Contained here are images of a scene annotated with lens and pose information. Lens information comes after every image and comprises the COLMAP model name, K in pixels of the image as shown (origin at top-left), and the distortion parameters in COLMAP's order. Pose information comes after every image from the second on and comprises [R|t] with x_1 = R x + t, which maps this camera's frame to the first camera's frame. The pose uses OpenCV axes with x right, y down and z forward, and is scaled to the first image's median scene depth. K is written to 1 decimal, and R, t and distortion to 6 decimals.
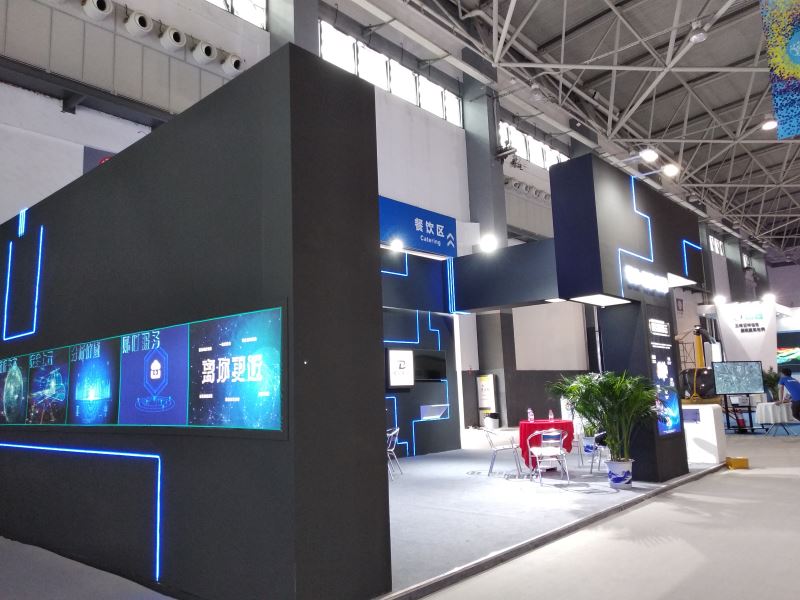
lens RADIAL K [[630.8, 0, 396.3], [0, 630.8, 300.8], [0, 0, 1]] dist [0.012992, 0.000039]
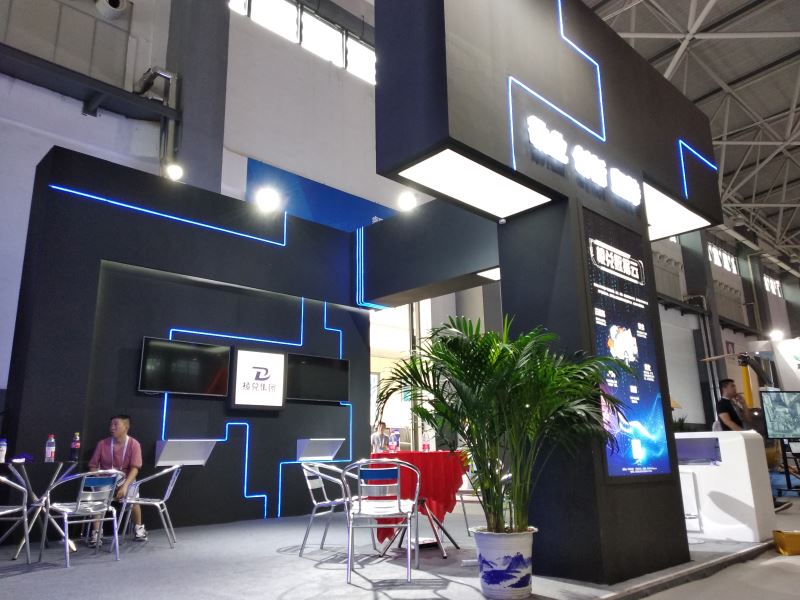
lens RADIAL K [[630.8, 0, 403.7], [0, 630.8, 298.8], [0, 0, 1]] dist [0.012992, 0.000039]
pose [[0.997729, 0.000657, -0.067349, 0.255088], [-0.007475, 0.994856, -0.101028, 0.113373], [0.066936, 0.101302, 0.992601, 0.446699]]
